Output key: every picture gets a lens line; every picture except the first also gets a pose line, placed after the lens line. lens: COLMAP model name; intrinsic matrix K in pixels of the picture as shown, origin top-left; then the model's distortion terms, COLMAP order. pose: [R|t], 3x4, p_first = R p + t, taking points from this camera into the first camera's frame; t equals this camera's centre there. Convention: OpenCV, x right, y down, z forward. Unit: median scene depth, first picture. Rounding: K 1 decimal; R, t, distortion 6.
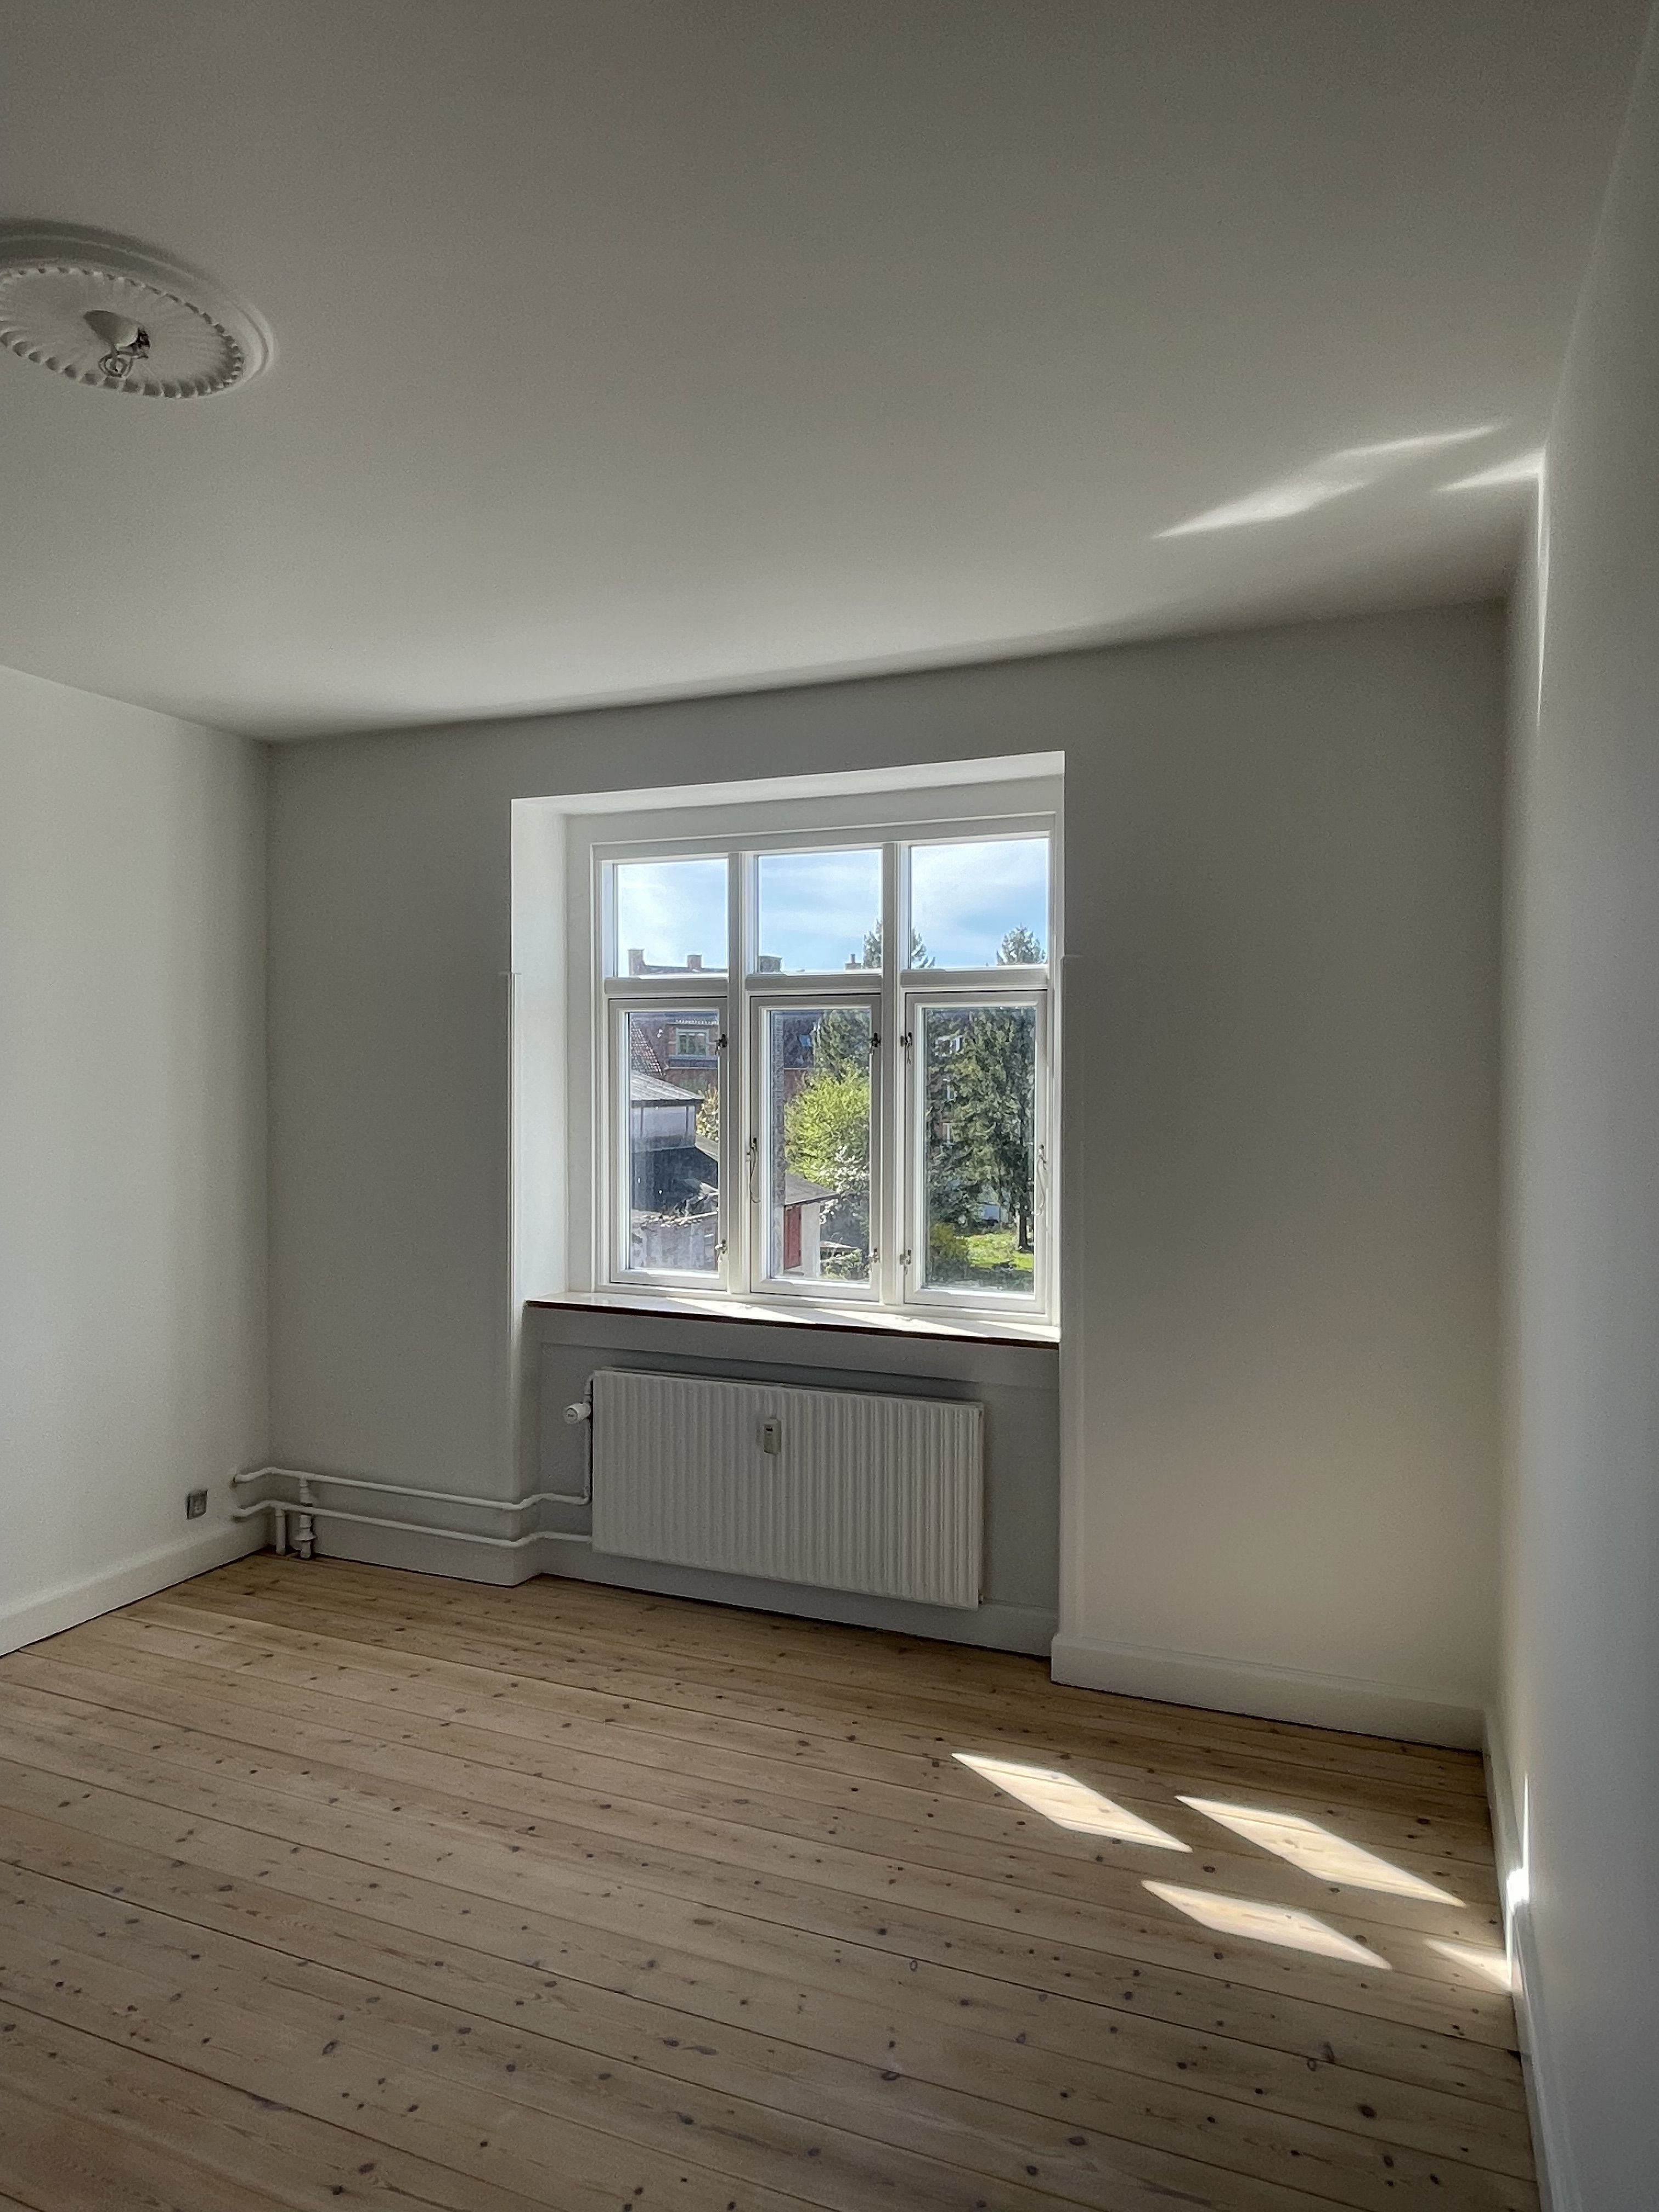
lens RADIAL K [[1343.6, 0, 834.3], [0, 1343.6, 1103.0], [0, 0, 1]] dist [-0.007747, 0.006431]
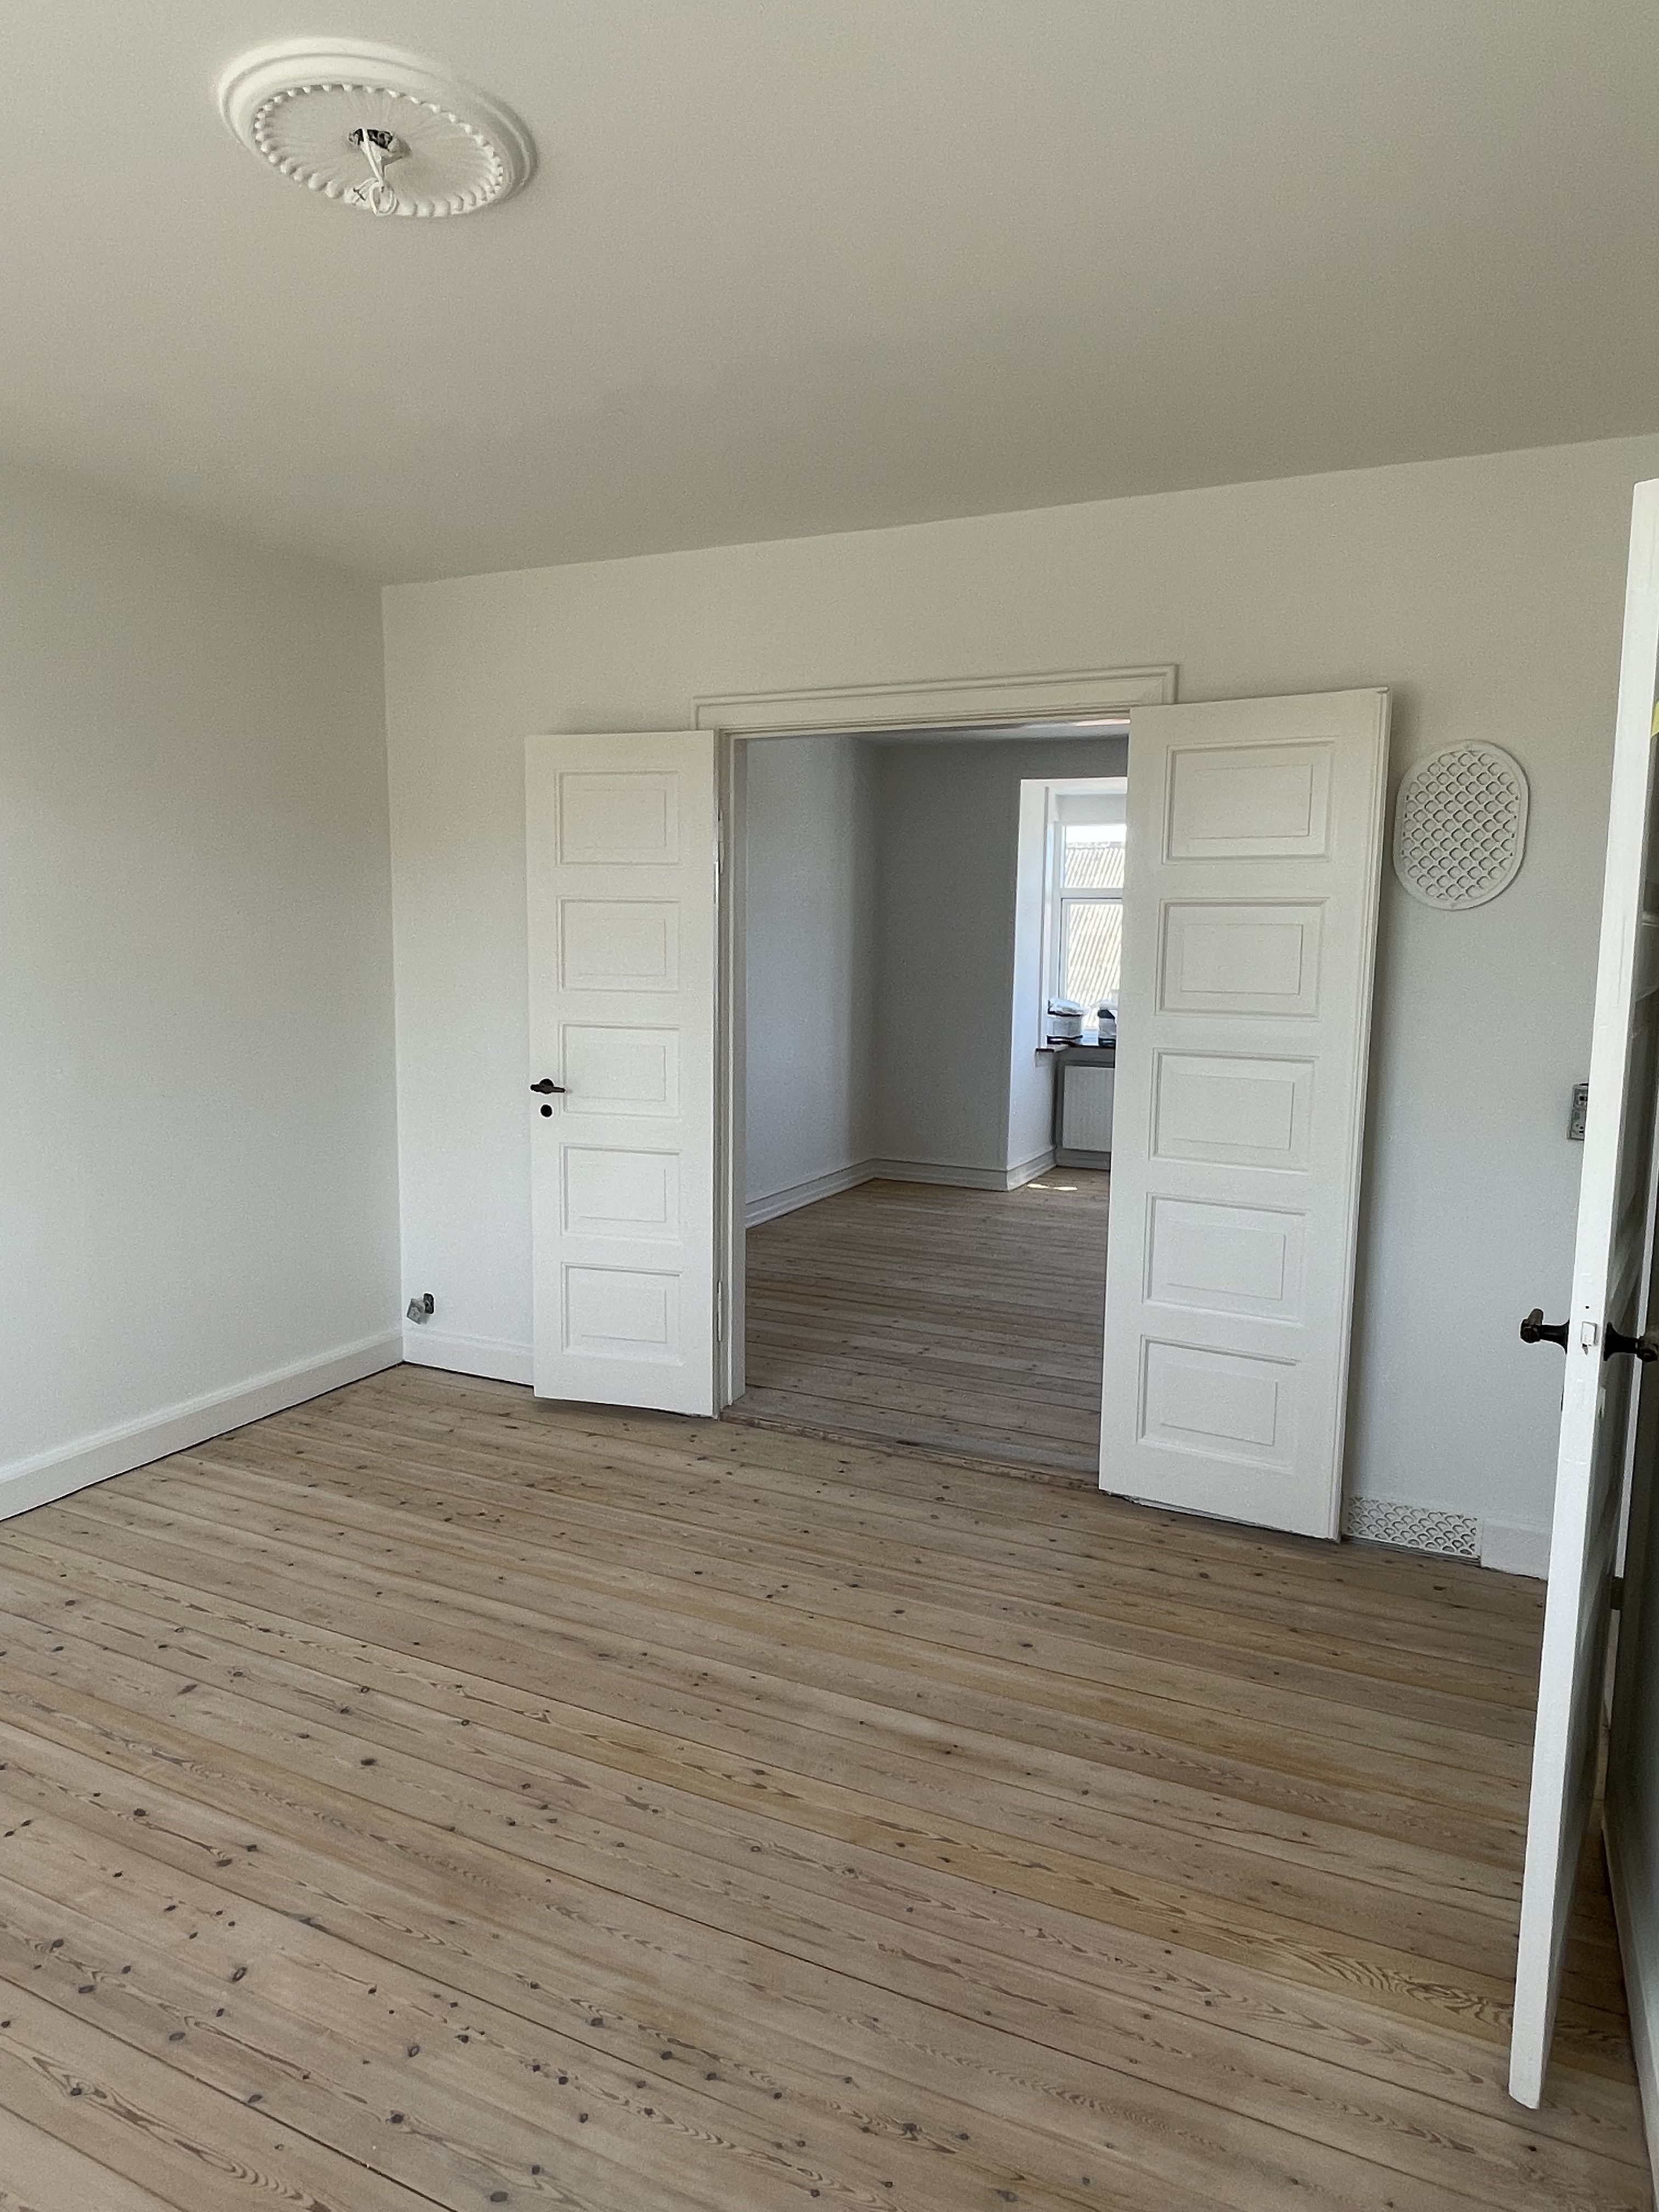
lens RADIAL K [[1343.6, 0, 835.9], [0, 1343.6, 1102.5], [0, 0, 1]] dist [-0.007747, 0.006431]
pose [[-0.998557, -0.032804, 0.042522, -0.508520], [-0.027779, 0.993113, 0.113819, -0.002626], [-0.045963, 0.112474, -0.992591, 1.154315]]
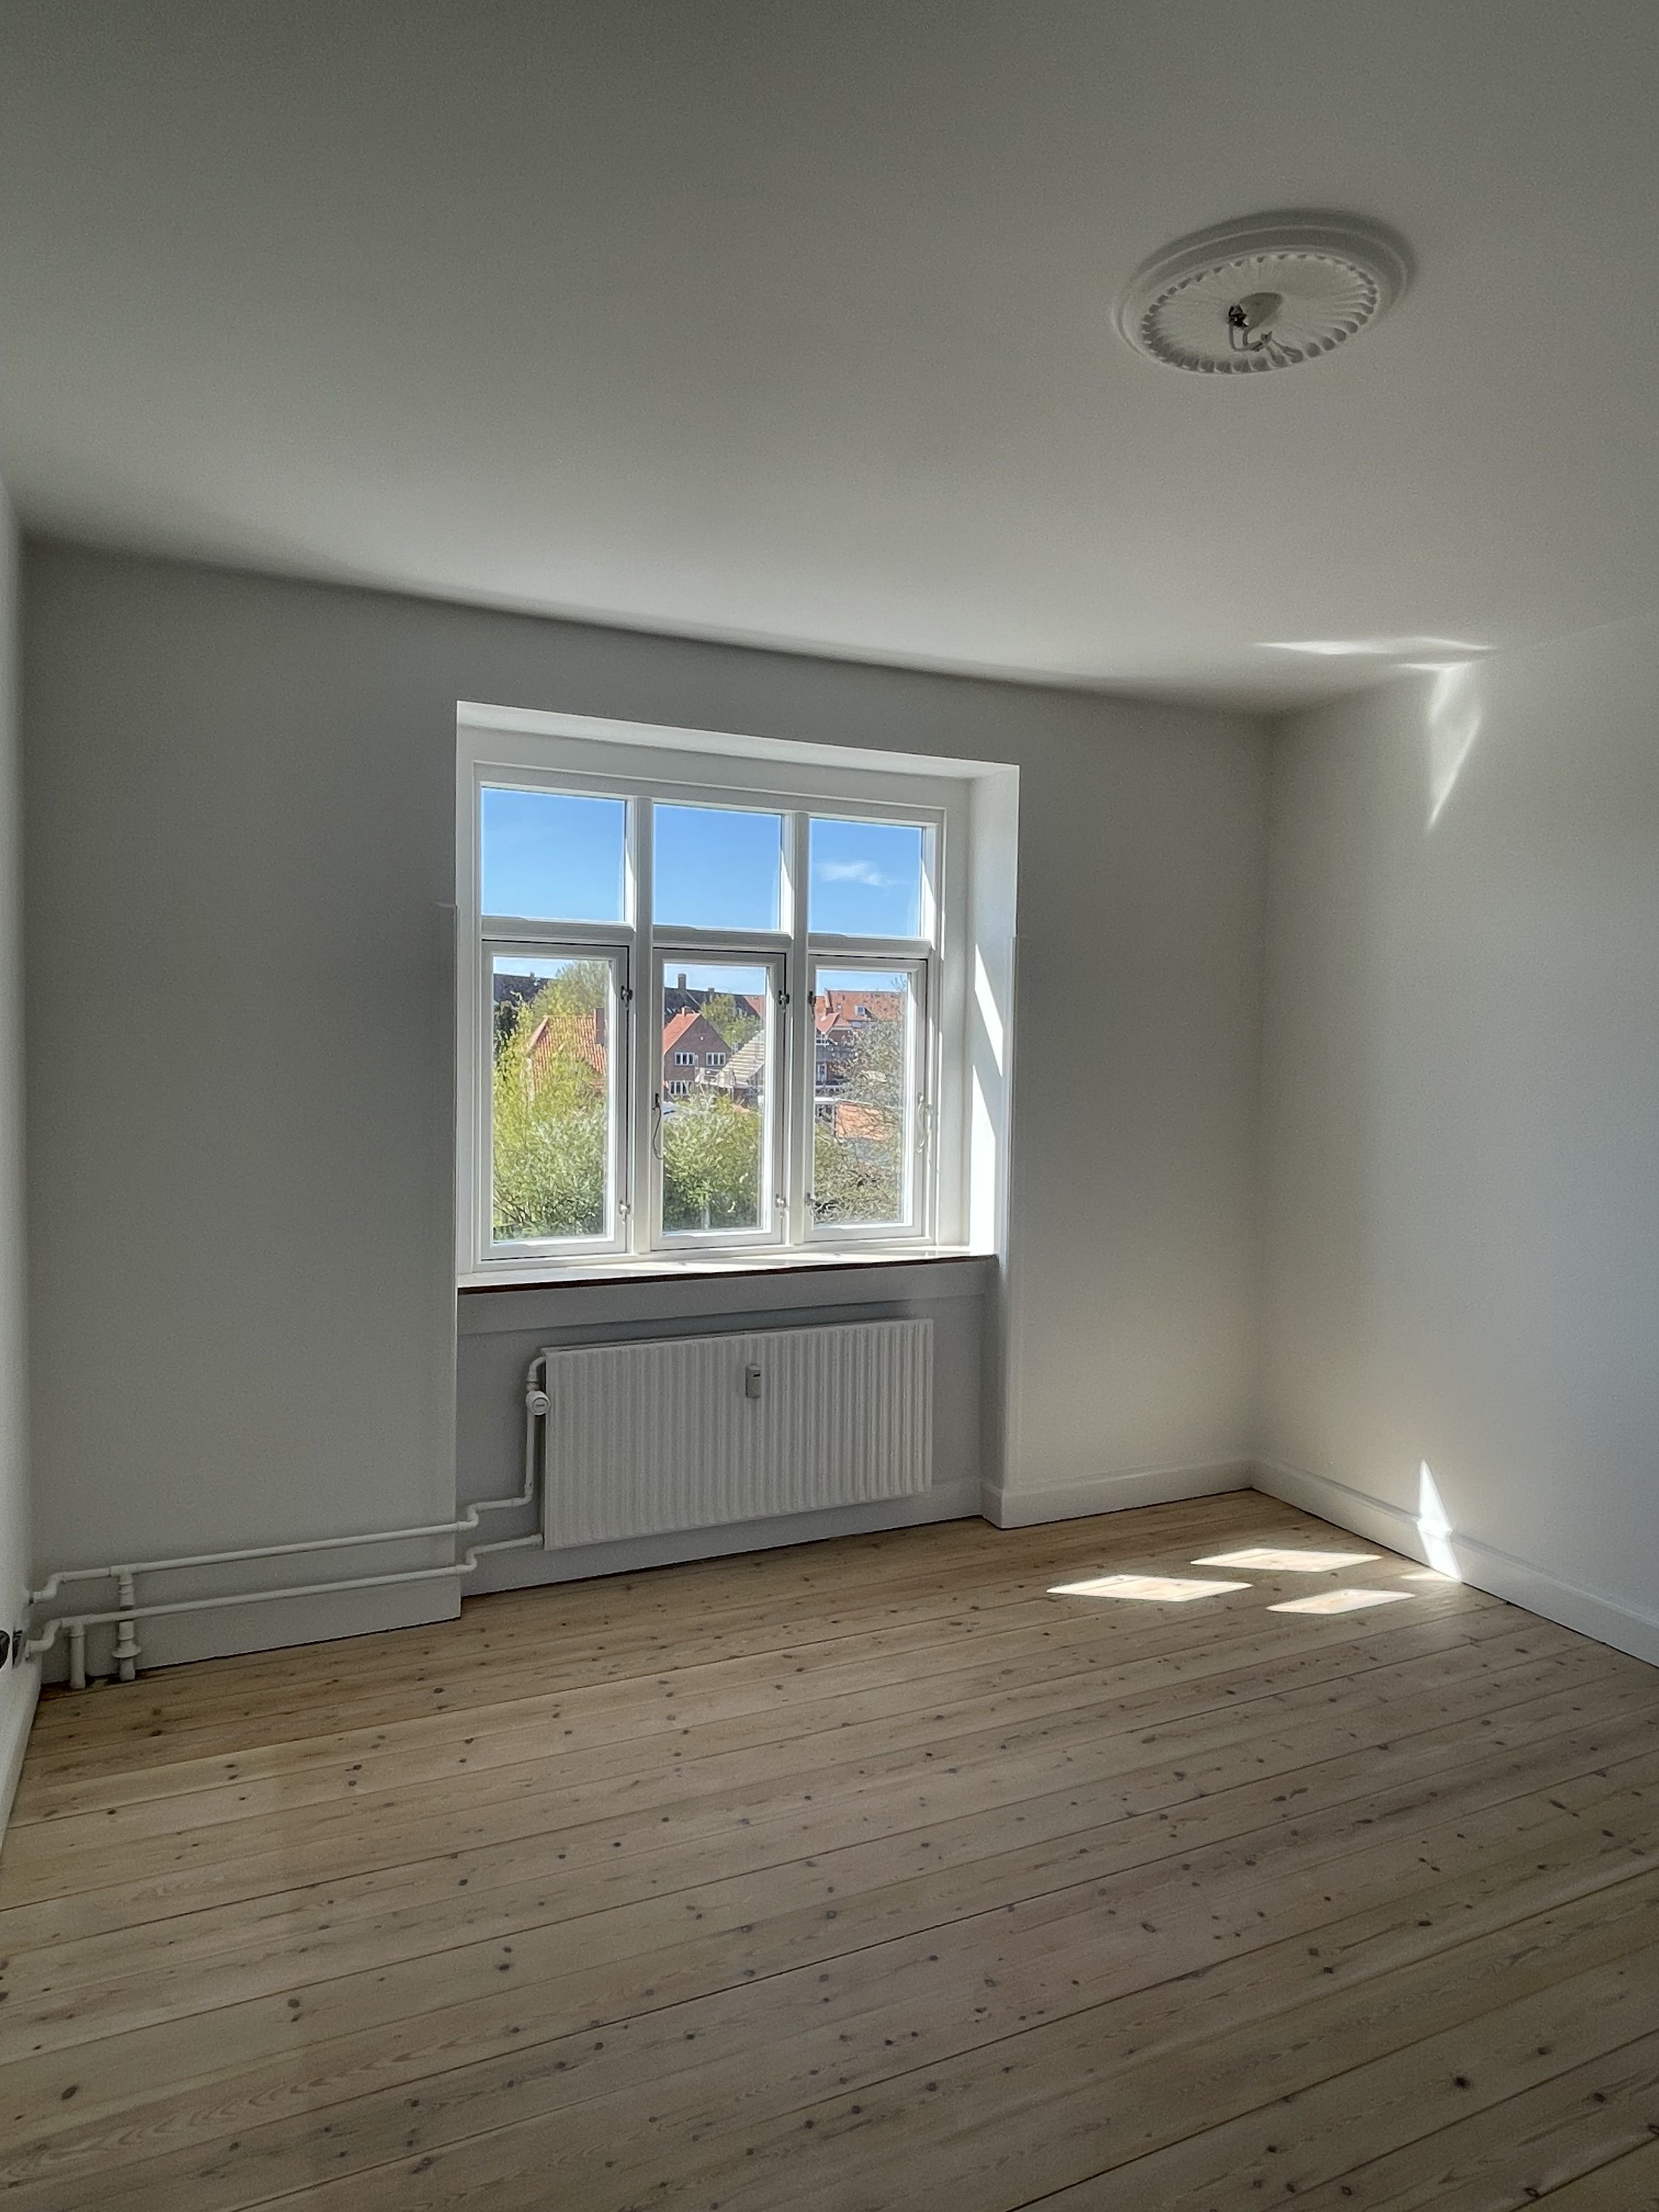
lens RADIAL K [[1343.6, 0, 840.7], [0, 1343.6, 1105.0], [0, 0, 1]] dist [-0.007747, 0.006431]
pose [[0.683252, -0.030066, 0.729563, -0.838714], [-0.000874, 0.999118, 0.041993, -0.007775], [-0.730182, -0.029329, 0.682623, 0.288042]]
